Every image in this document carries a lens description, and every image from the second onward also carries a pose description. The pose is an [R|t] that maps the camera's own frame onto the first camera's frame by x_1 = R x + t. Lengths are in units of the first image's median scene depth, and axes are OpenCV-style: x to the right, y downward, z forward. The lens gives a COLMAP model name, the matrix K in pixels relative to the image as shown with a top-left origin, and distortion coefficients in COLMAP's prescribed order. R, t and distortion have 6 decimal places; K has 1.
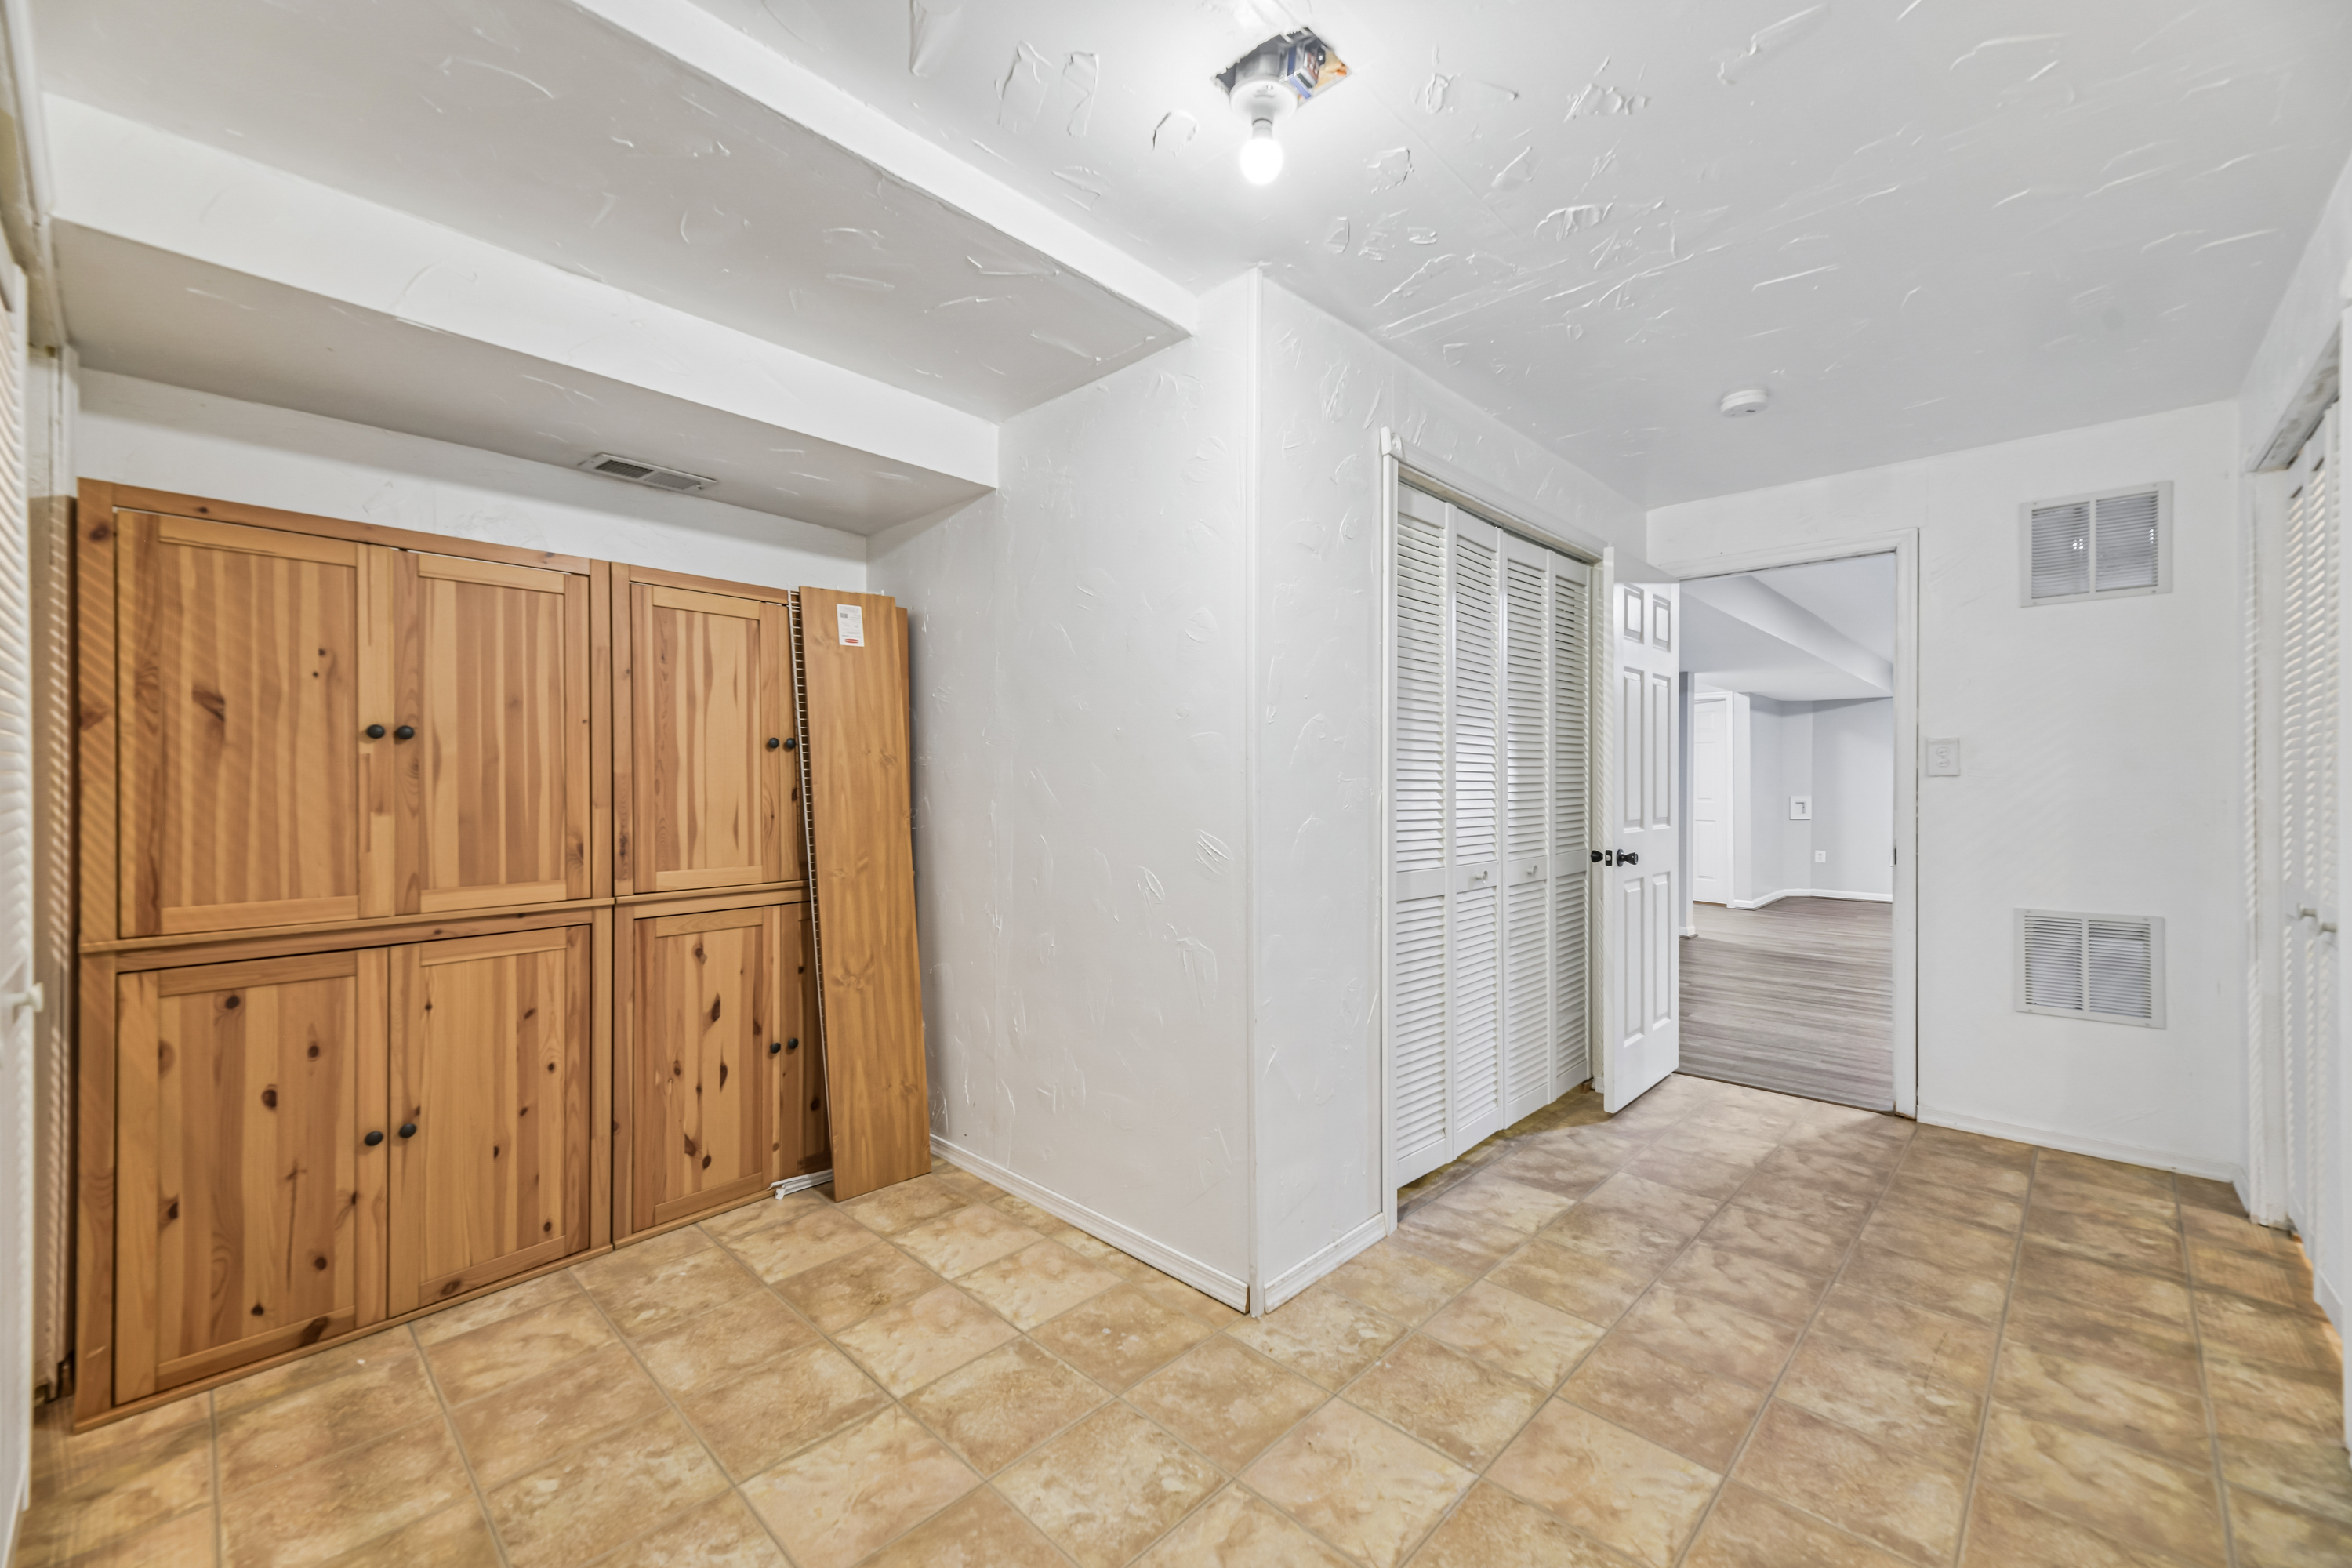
lens RADIAL K [[942.1, 0, 1182.6], [0, 942.1, 780.1], [0, 0, 1]] dist [0.020350, -0.003656]
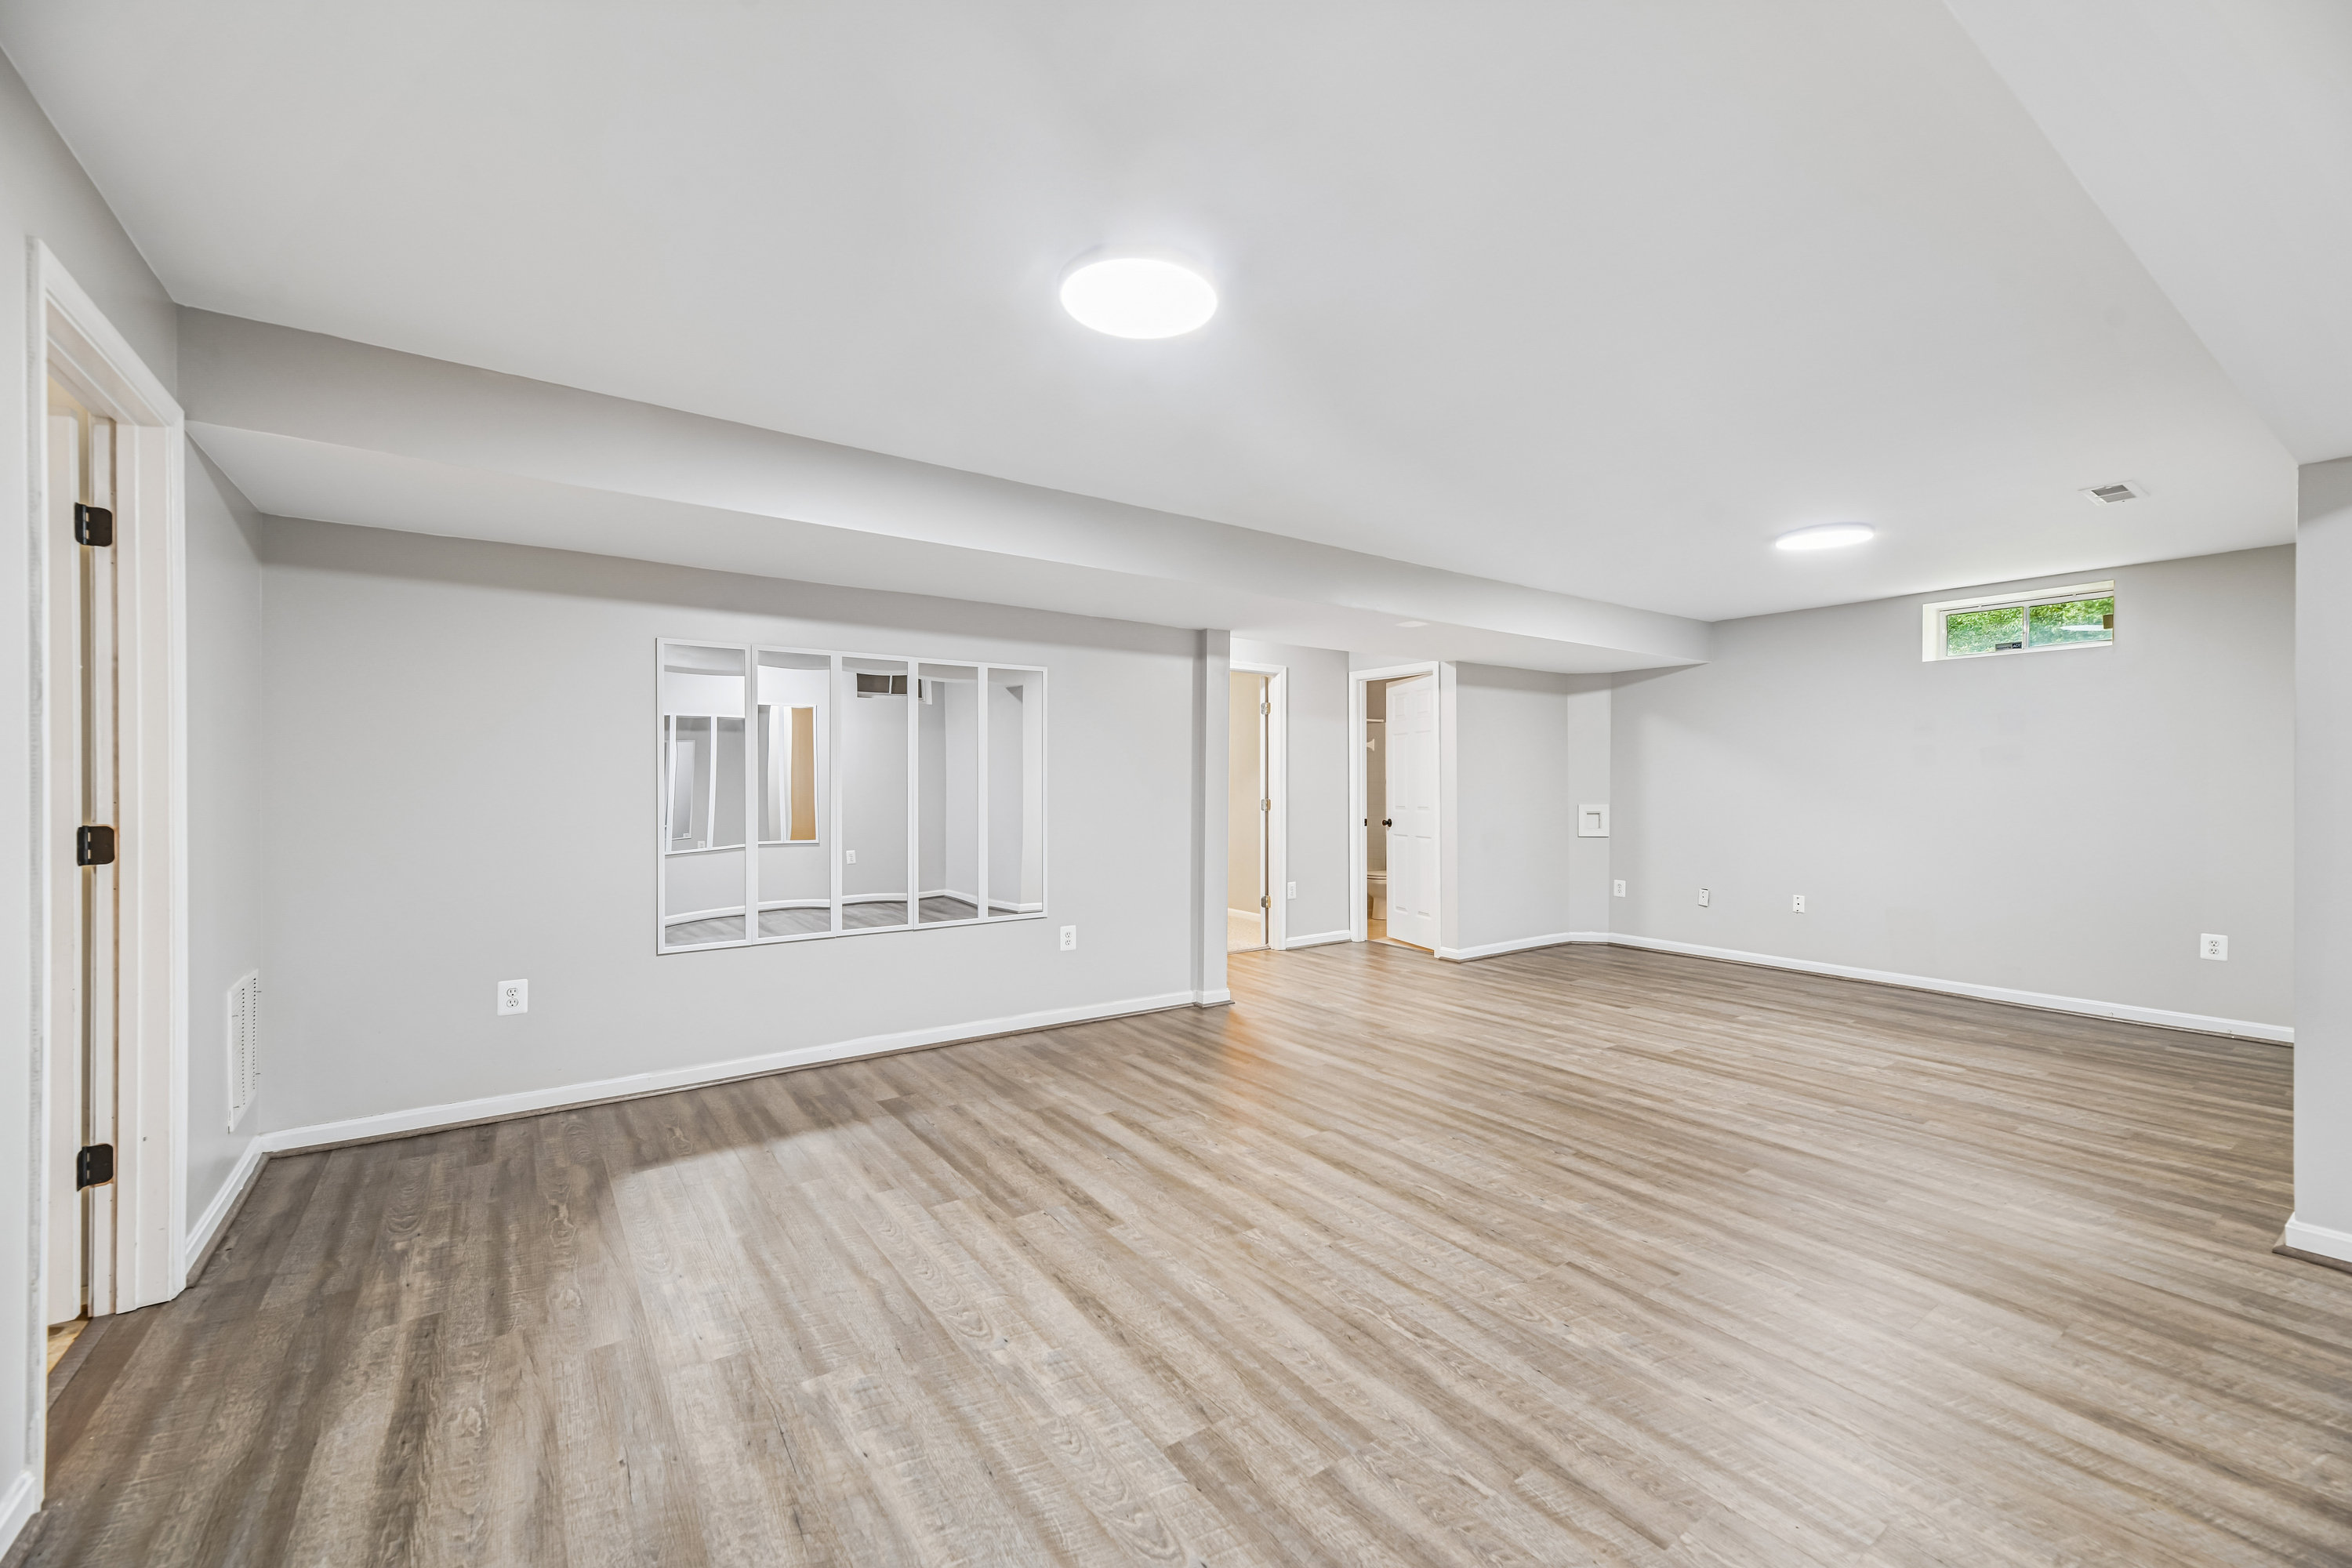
lens RADIAL K [[942.1, 0, 1182.6], [0, 942.1, 780.1], [0, 0, 1]] dist [0.020350, -0.003656]
pose [[0.980844, 0.000079, -0.194793, 2.579690], [-0.000282, 0.999999, -0.001011, -0.004970], [0.194793, 0.001046, 0.980844, 1.222955]]
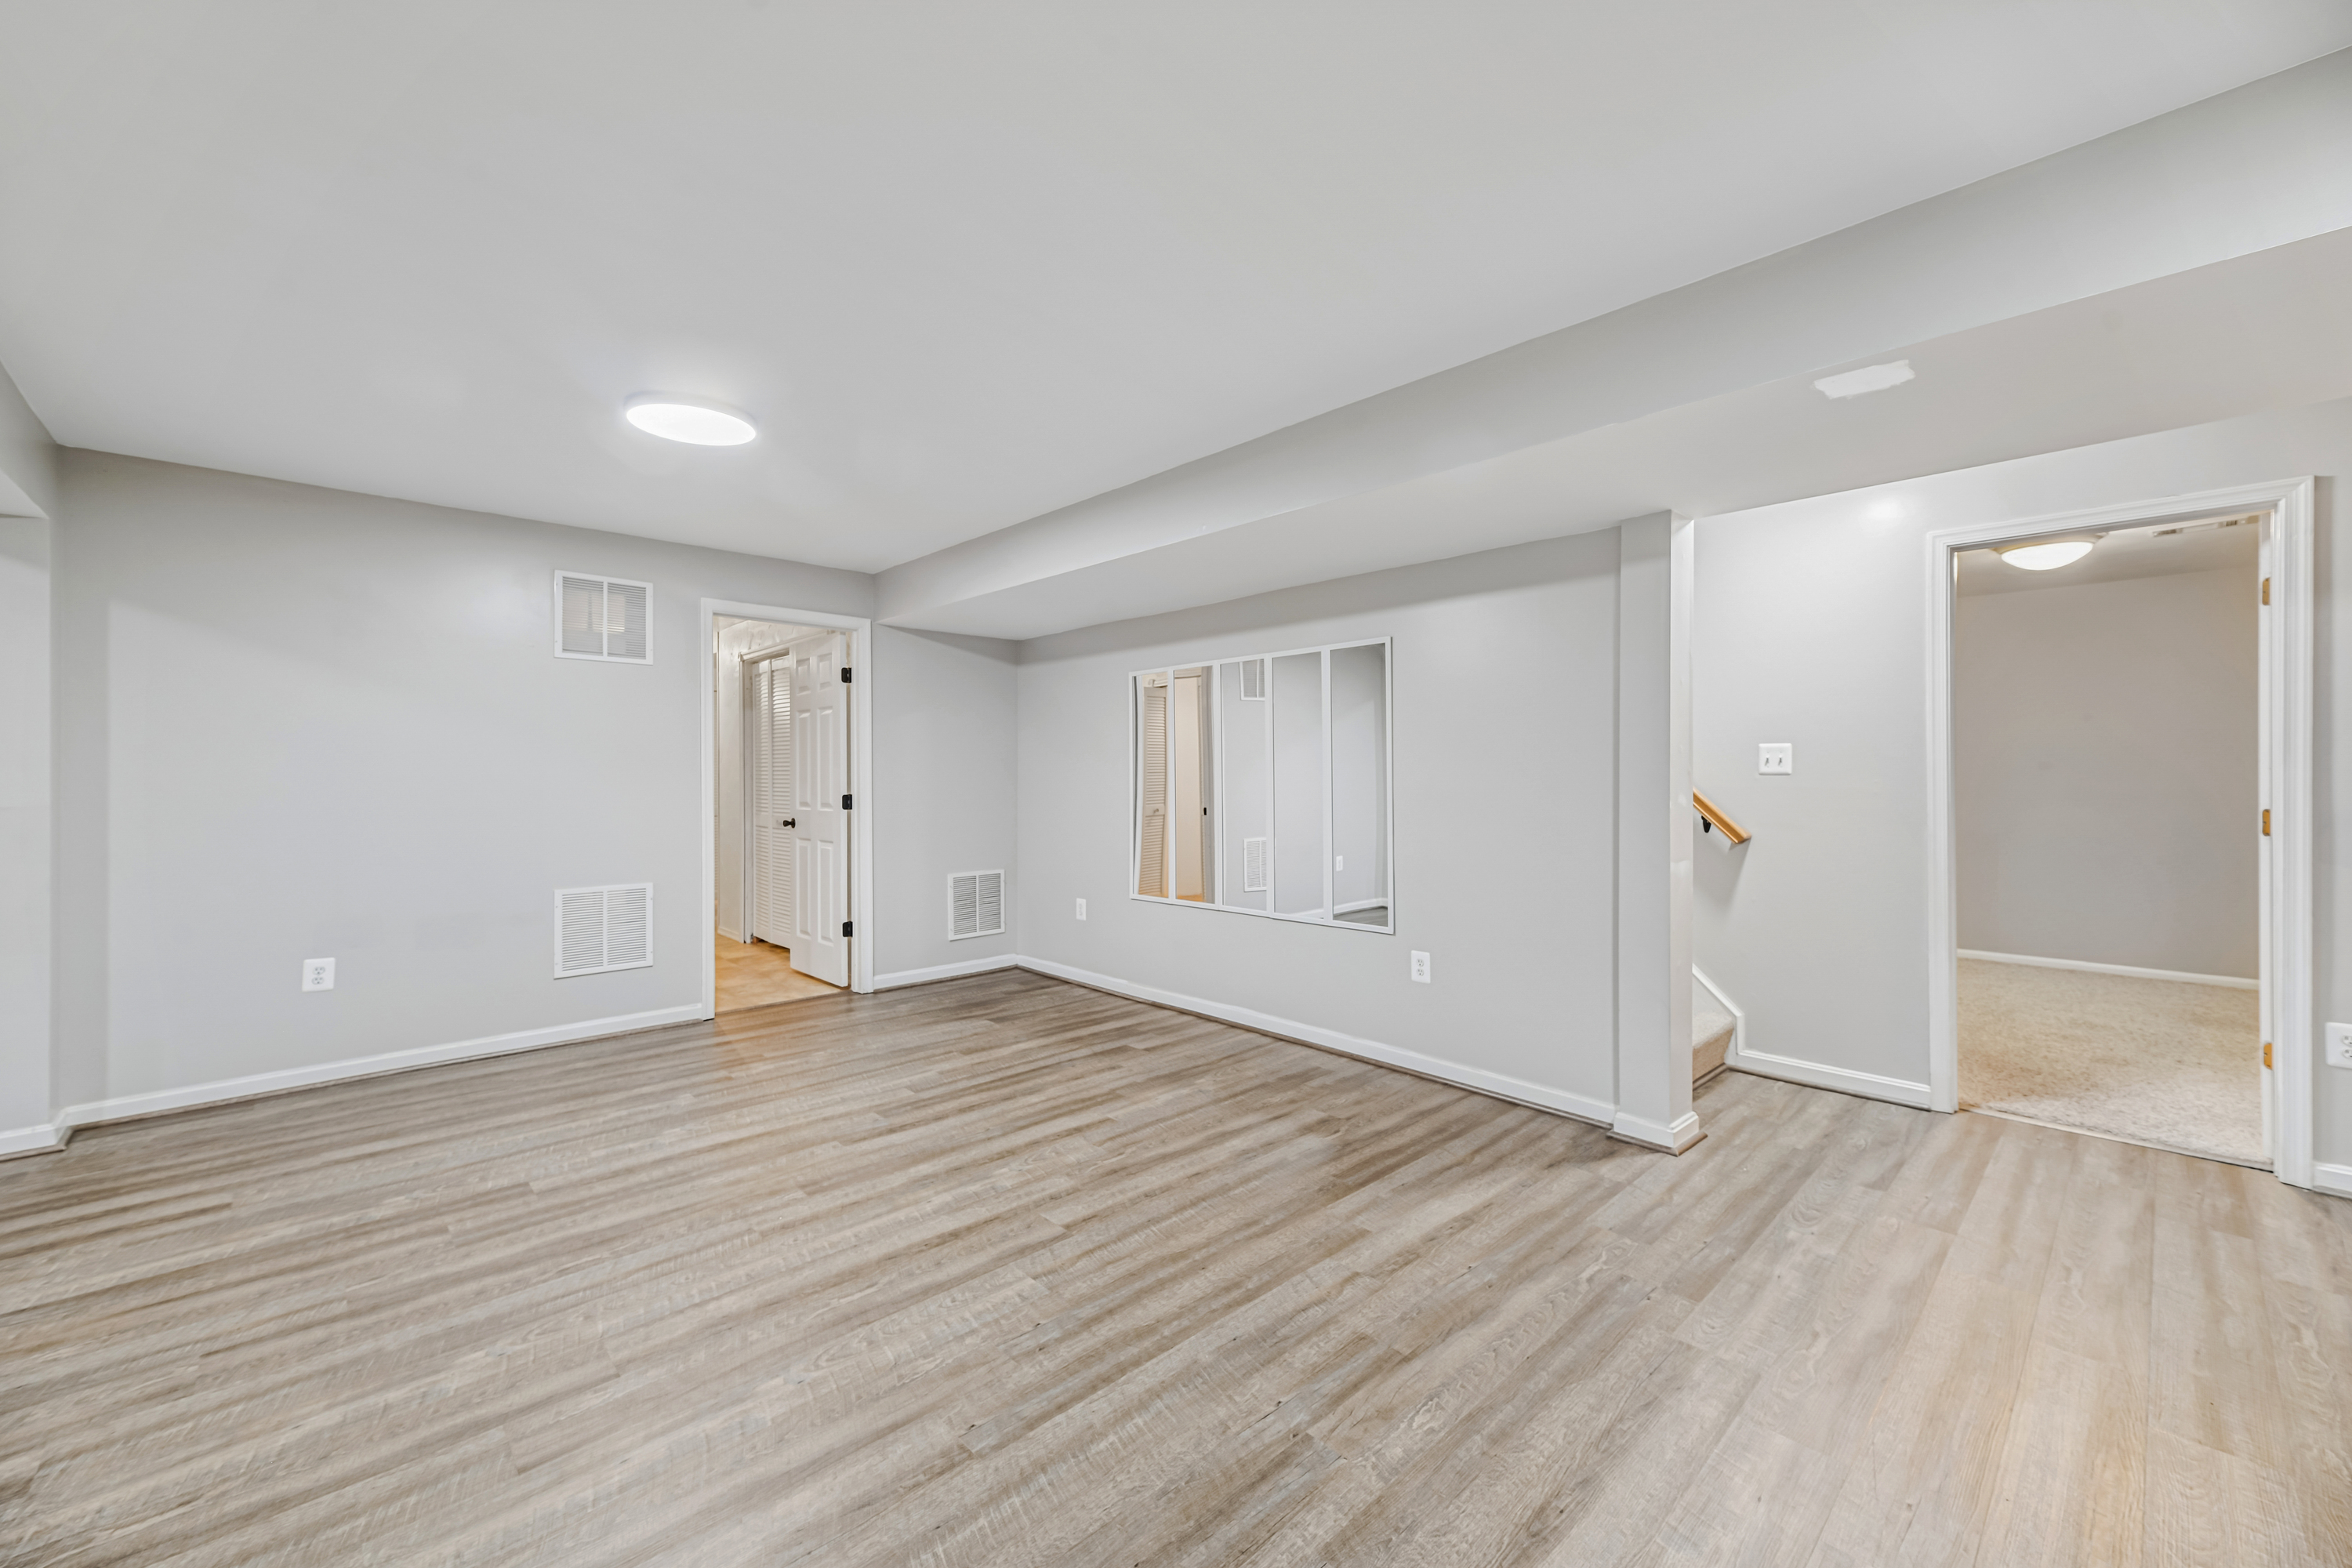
lens RADIAL K [[928.3, 0, 1185.6], [0, 928.3, 776.7], [0, 0, 1]] dist [0.017884, -0.002945]
pose [[-0.052467, -0.000371, -0.998623, 3.826032], [0.006186, 0.999981, -0.000697, 0.004212], [0.998604, -0.006214, -0.052464, 3.261420]]
